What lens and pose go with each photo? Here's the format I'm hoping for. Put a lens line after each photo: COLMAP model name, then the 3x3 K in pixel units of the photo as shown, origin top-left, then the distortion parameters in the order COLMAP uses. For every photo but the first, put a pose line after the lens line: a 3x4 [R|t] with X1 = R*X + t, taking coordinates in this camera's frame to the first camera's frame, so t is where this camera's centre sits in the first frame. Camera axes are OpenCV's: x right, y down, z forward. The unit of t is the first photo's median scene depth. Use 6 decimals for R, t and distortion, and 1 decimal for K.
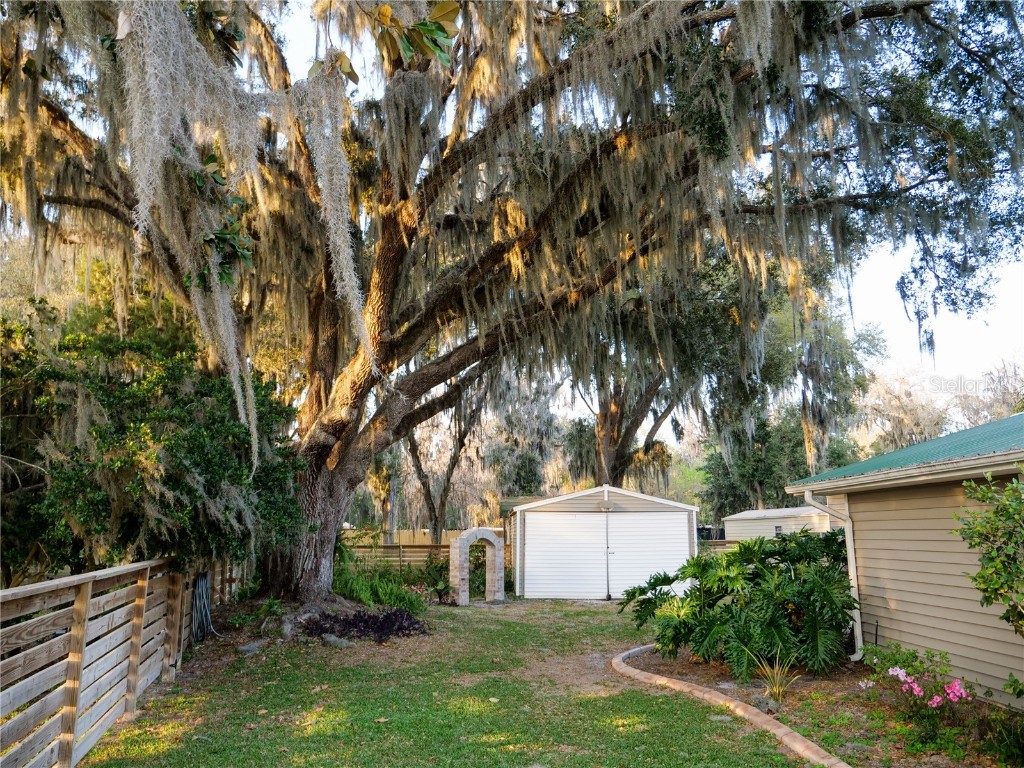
lens RADIAL K [[736.2, 0, 504.6], [0, 736.2, 383.4], [0, 0, 1]] dist [-0.015533, -0.000916]
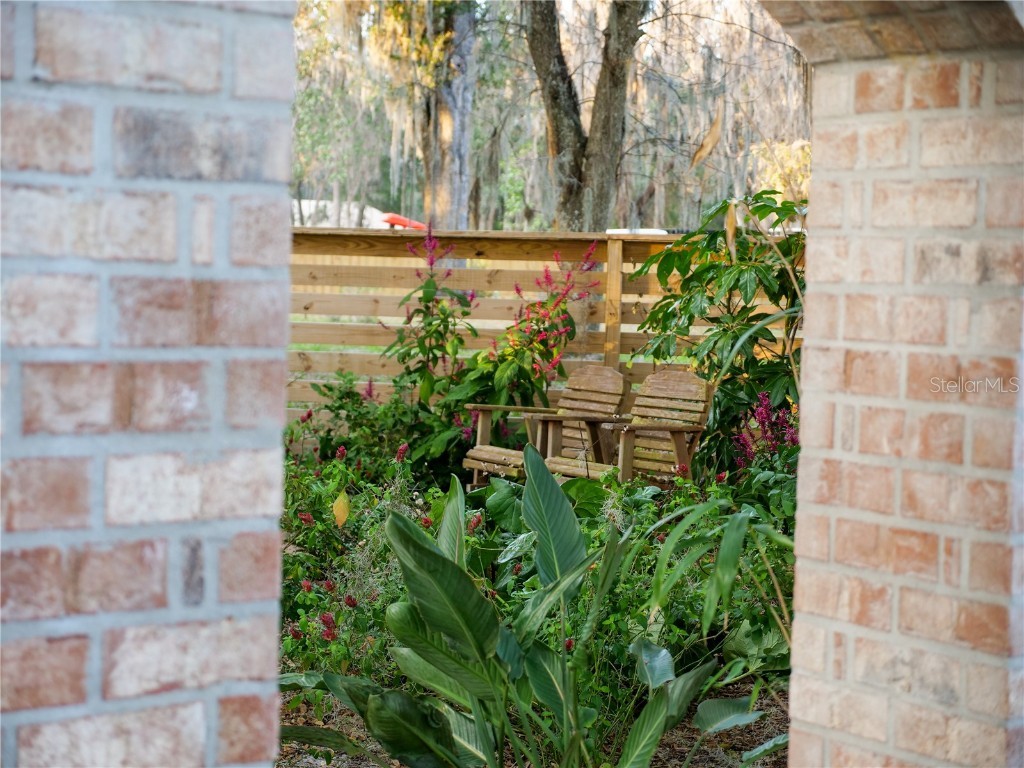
lens RADIAL K [[2069.3, 0, 513.9], [0, 2069.3, 386.7], [0, 0, 1]] dist [0.220120, -0.094200]
pose [[0.985742, 0.036281, -0.164304, -0.011126], [0.007309, 0.966323, 0.257228, 0.096283], [0.168103, -0.254761, 0.952280, 0.403523]]
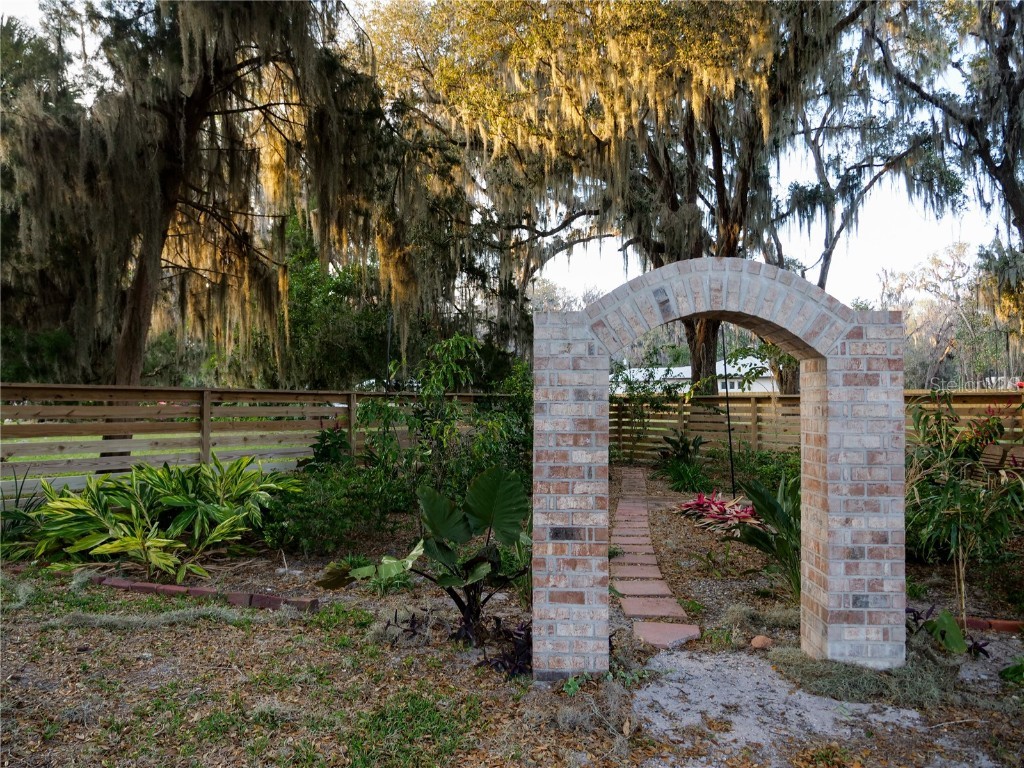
lens RADIAL K [[736.2, 0, 504.6], [0, 736.2, 383.4], [0, 0, 1]] dist [-0.015533, -0.000916]
pose [[0.638426, -0.019787, -0.769429, 0.032644], [0.156145, 0.982212, 0.104301, 0.091121], [0.753679, -0.186731, 0.630159, 0.385188]]
